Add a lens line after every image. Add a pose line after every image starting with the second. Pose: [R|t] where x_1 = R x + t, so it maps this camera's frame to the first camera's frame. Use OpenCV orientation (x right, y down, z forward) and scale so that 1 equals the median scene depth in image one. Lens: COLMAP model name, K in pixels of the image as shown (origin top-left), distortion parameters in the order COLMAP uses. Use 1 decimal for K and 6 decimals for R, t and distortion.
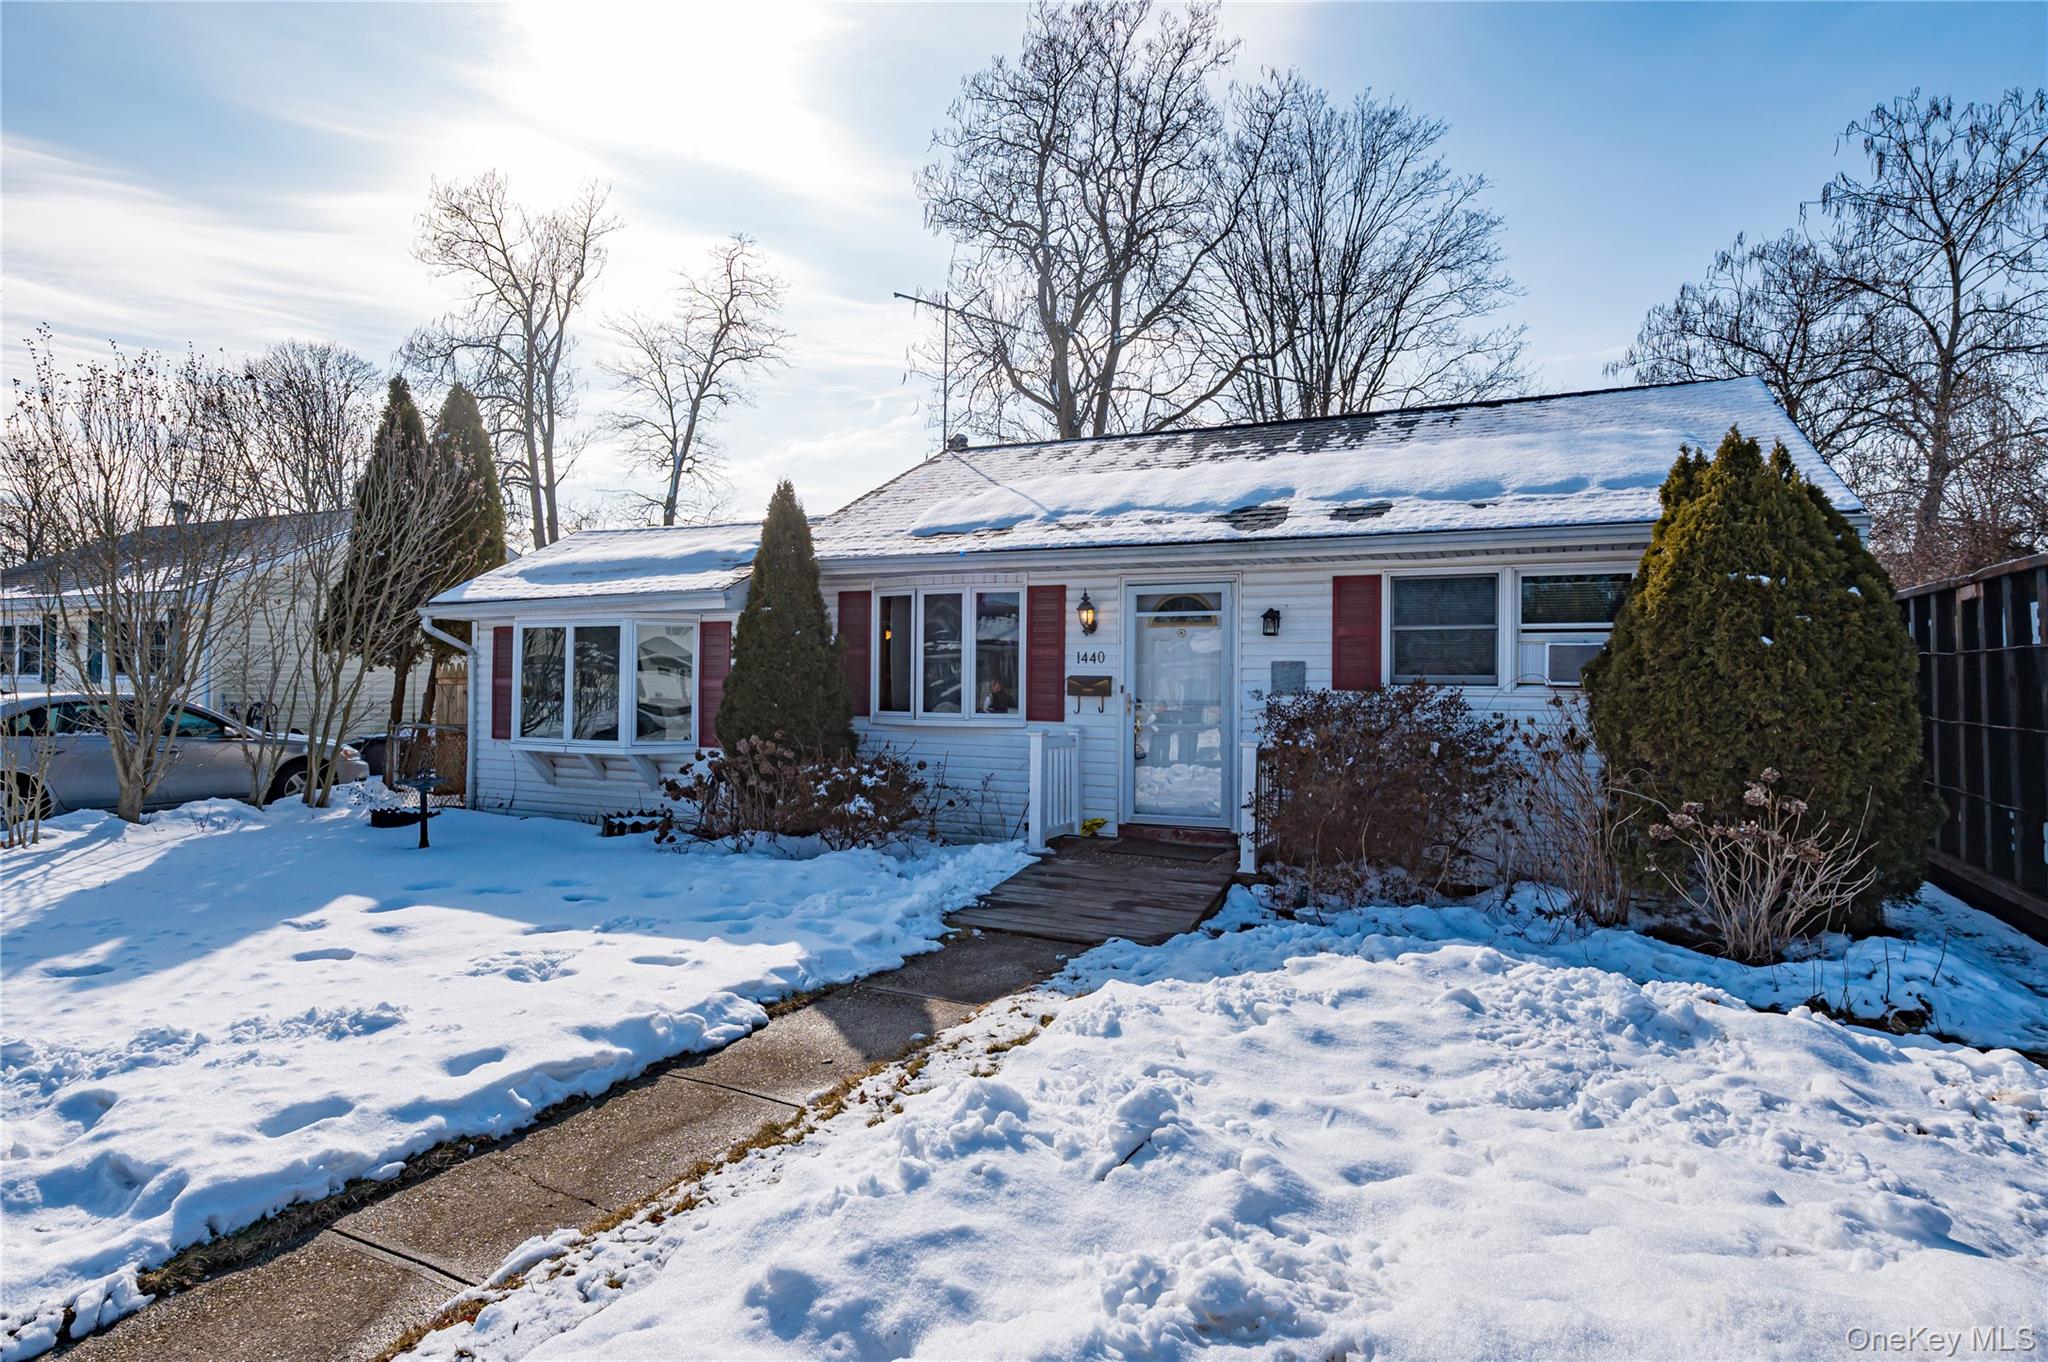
lens RADIAL K [[1122.8, 0, 1024.1], [0, 1122.8, 684.0], [0, 0, 1]] dist [-0.008207, -0.000512]
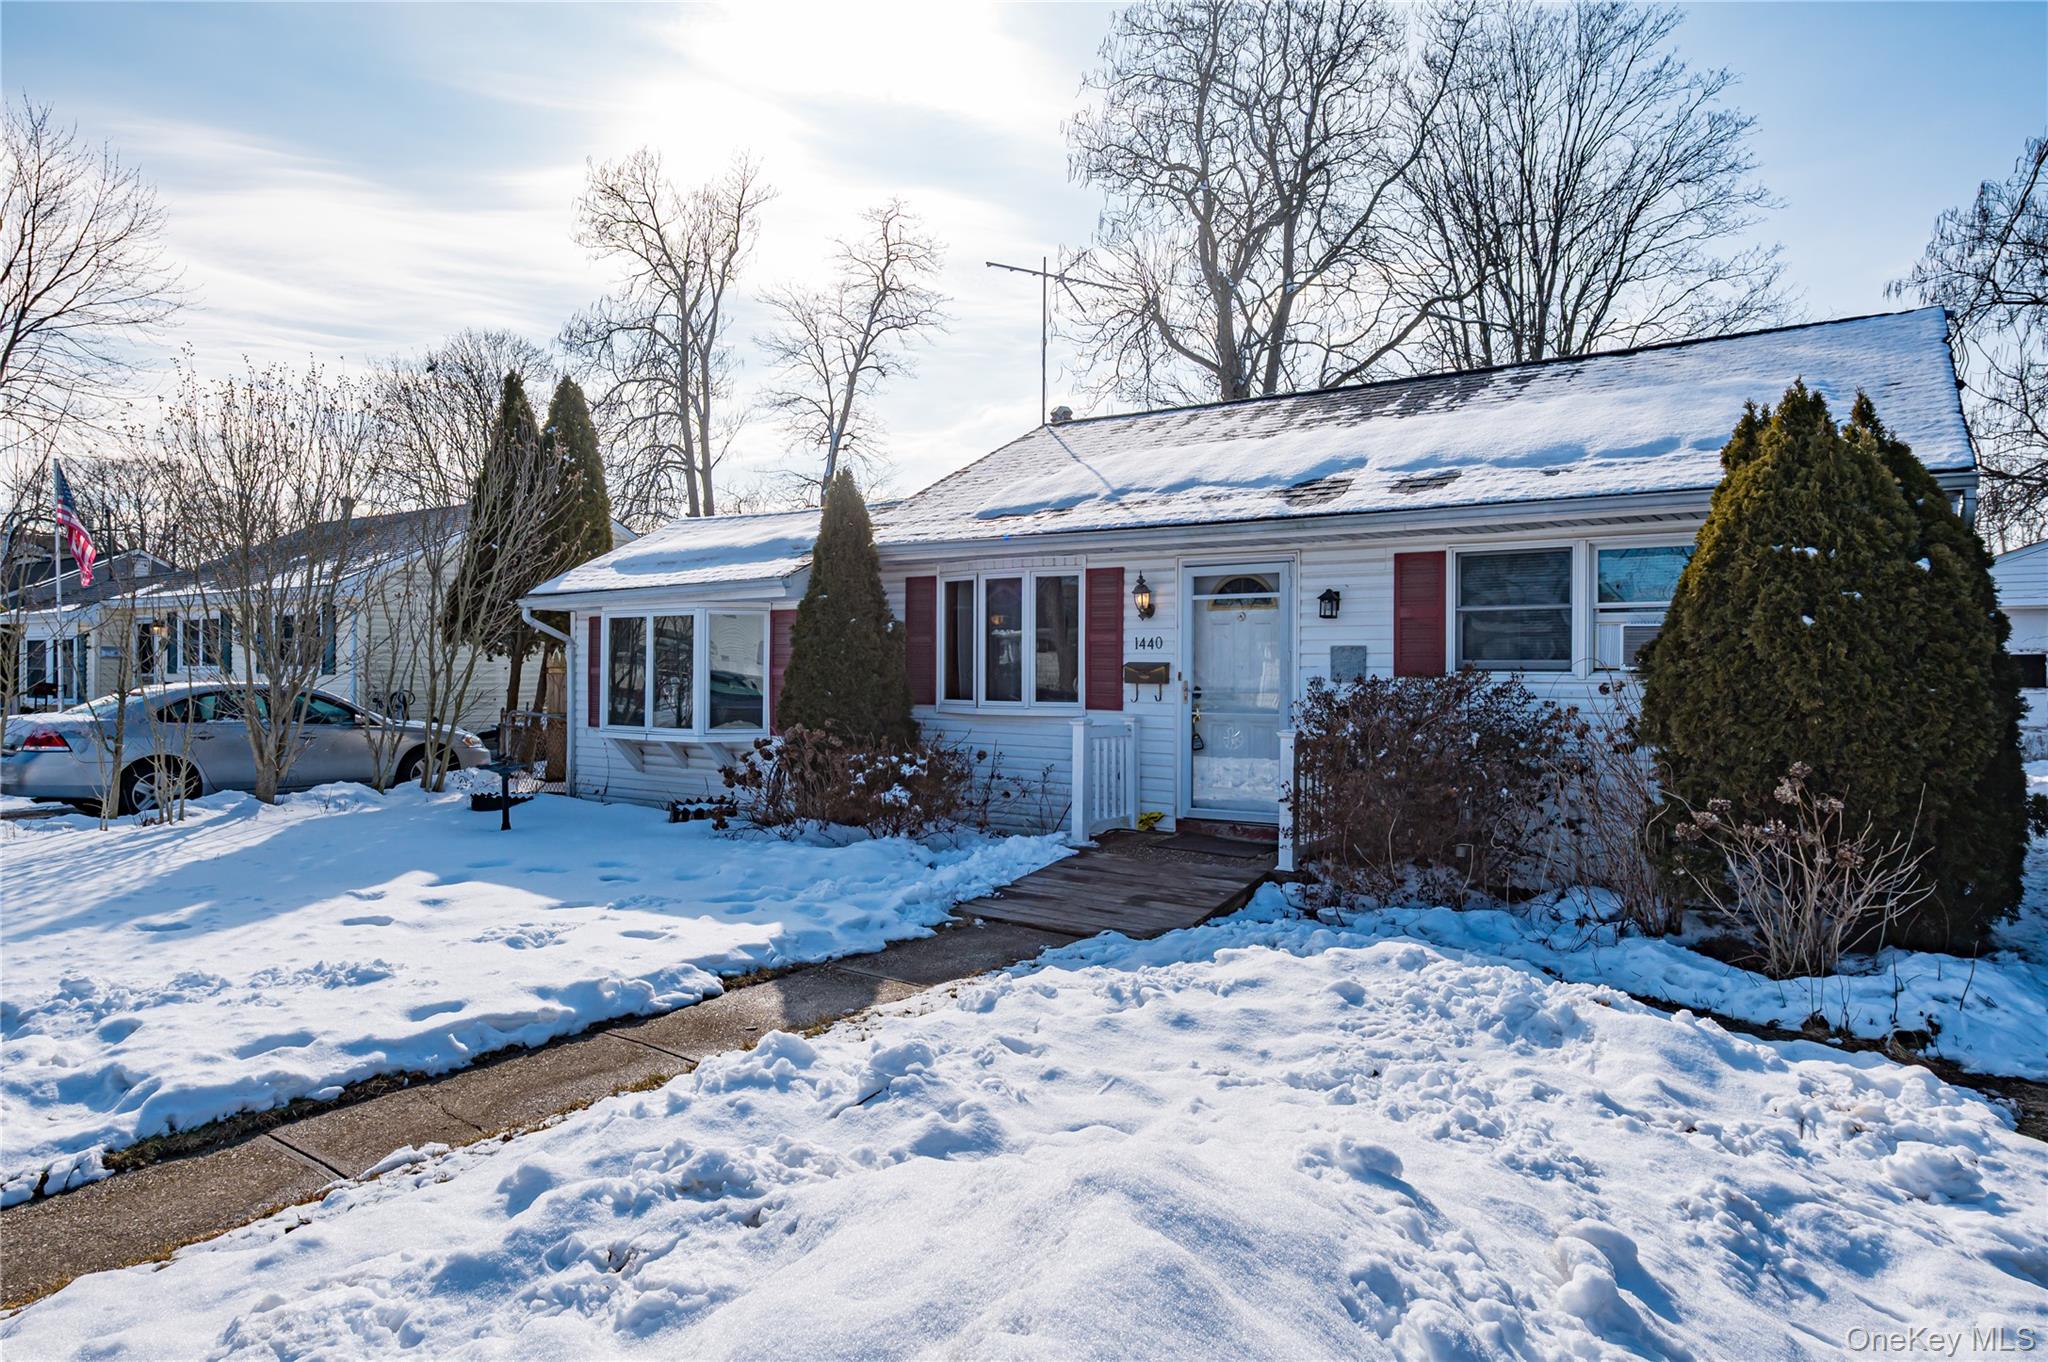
lens RADIAL K [[1236.5, 0, 1024.0], [0, 1236.5, 681.0], [0, 0, 1]] dist [-0.006759, -0.000276]
pose [[0.985602, -0.002397, -0.169066, 0.131207], [0.003824, 0.999960, 0.008118, -0.000340], [0.169040, -0.008647, 0.985571, -0.049903]]
